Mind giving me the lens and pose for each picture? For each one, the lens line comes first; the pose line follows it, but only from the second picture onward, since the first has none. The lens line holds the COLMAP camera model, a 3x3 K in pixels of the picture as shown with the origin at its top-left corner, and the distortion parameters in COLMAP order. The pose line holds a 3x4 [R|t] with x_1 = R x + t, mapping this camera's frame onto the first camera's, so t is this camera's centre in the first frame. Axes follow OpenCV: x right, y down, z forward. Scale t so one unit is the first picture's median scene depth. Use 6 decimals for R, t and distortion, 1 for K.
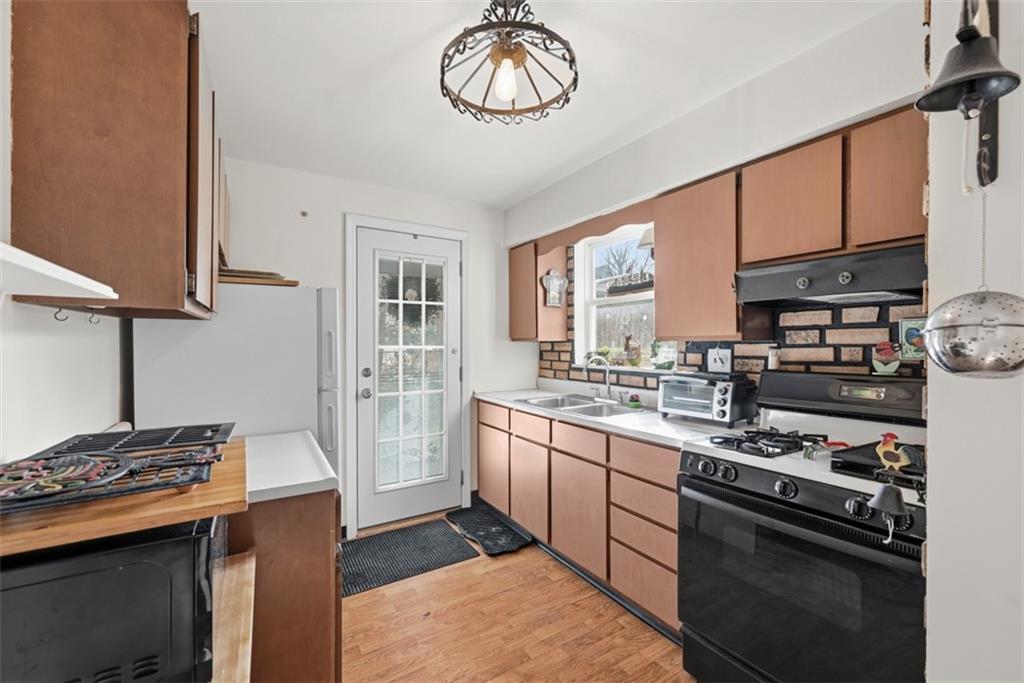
lens RADIAL K [[419.9, 0, 511.0], [0, 419.9, 343.8], [0, 0, 1]] dist [0.000809, -0.000303]
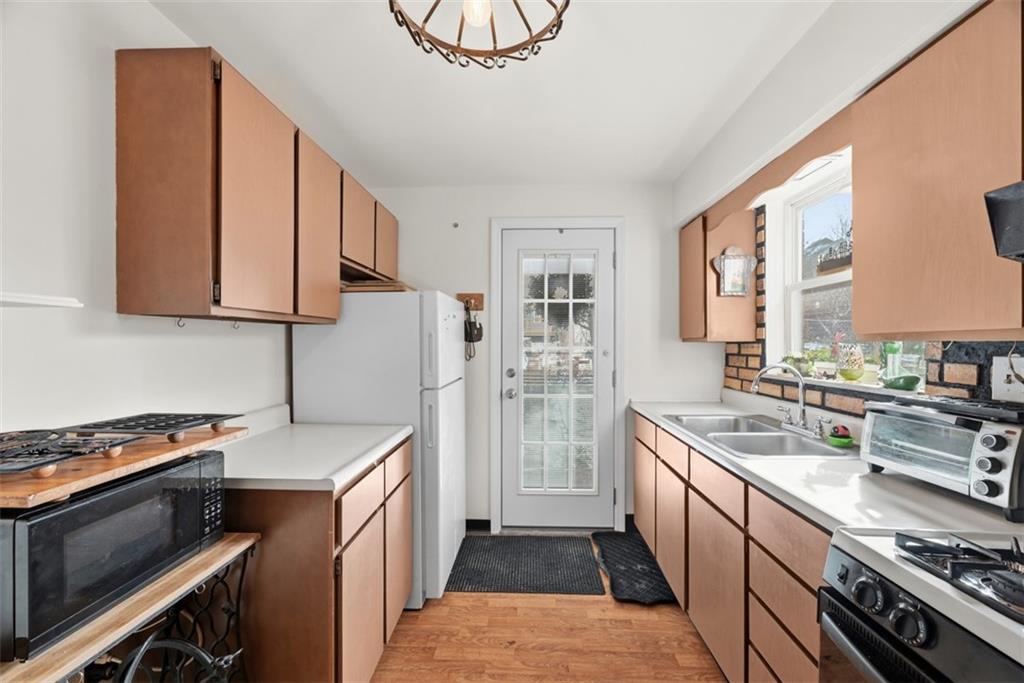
lens RADIAL K [[405.7, 0, 515.9], [0, 405.7, 345.2], [0, 0, 1]] dist [0.000580, 0.000047]
pose [[0.828231, 0.004195, -0.560371, 0.211642], [-0.003293, 0.999991, 0.002619, -0.001086], [0.560377, -0.000323, 0.828237, 0.199605]]
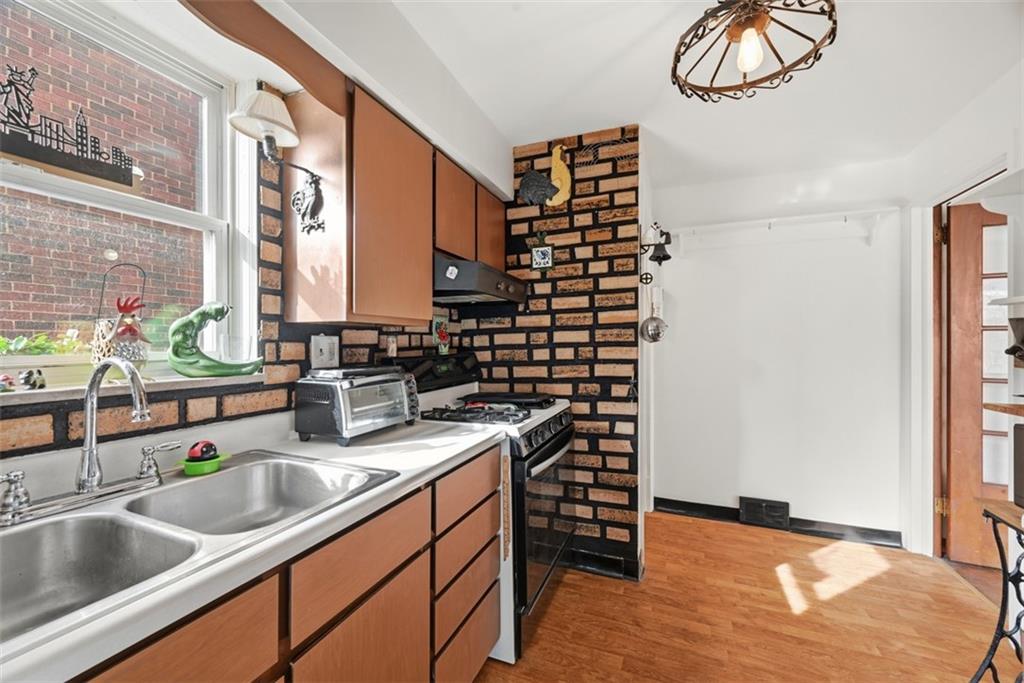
lens RADIAL K [[405.7, 0, 510.8], [0, 405.7, 340.1], [0, 0, 1]] dist [0.000580, 0.000047]
pose [[-0.584951, 0.002160, 0.811066, -0.203873], [-0.002459, 0.999987, -0.004437, 0.017276], [-0.811065, -0.004590, -0.584938, 0.910173]]
